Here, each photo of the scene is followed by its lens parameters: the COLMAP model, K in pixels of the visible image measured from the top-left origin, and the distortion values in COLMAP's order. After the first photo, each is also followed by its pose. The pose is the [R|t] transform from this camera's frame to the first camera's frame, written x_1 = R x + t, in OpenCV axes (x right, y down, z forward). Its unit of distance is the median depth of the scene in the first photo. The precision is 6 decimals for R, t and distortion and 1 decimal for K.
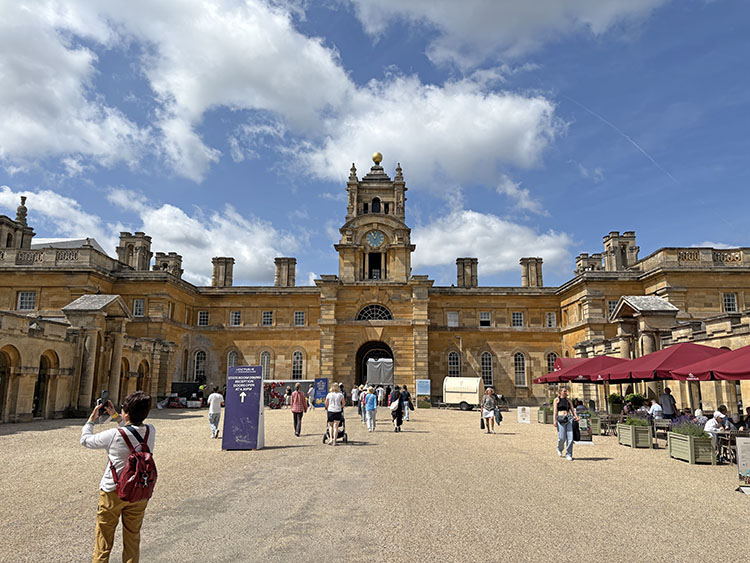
lens RADIAL K [[581.7, 0, 375.3], [0, 581.7, 280.2], [0, 0, 1]] dist [0.104033, -0.074016]
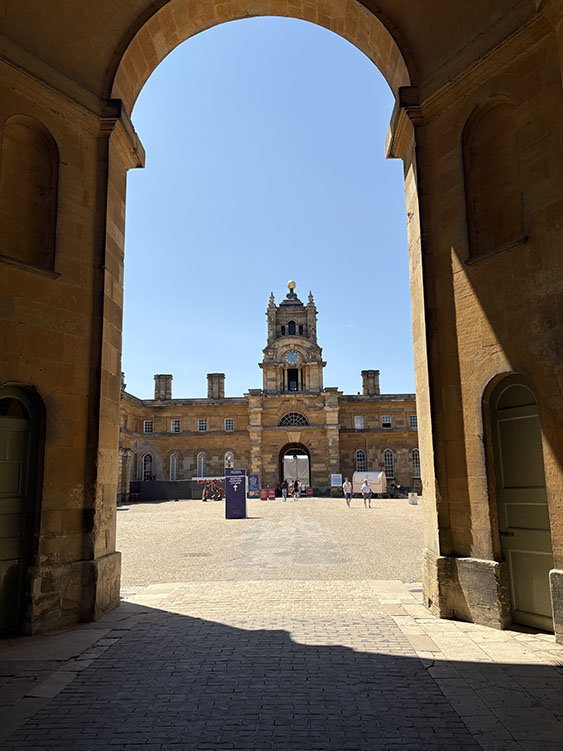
lens RADIAL K [[582.5, 0, 285.1], [0, 582.5, 373.7], [0, 0, 1]] dist [0.104033, -0.074016]
pose [[0.999701, -0.024282, 0.002986, -0.019390], [0.024284, 0.999705, -0.000665, -0.035896], [-0.002969, 0.000737, 0.999995, -0.191198]]
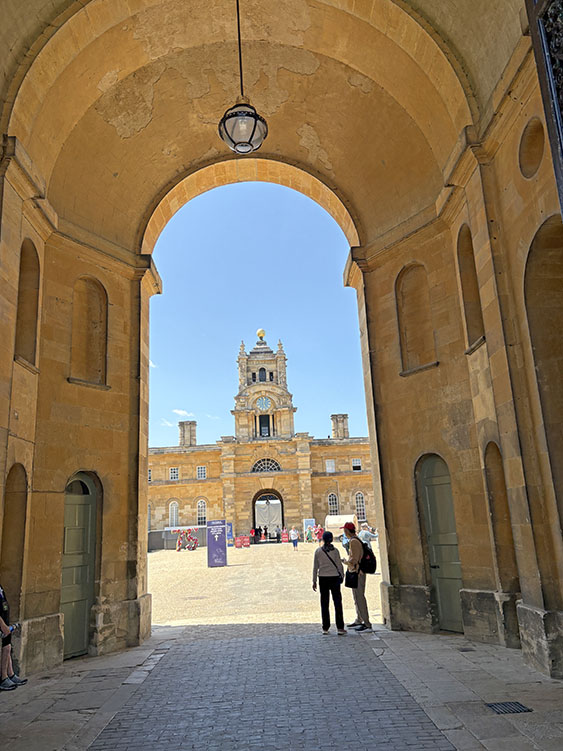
lens RADIAL K [[582.5, 0, 292.1], [0, 582.5, 381.3], [0, 0, 1]] dist [0.104033, -0.074016]
pose [[0.996705, -0.042919, 0.068823, -0.022406], [0.047021, 0.997142, -0.059135, -0.041724], [-0.066089, 0.062176, 0.995875, -0.216163]]
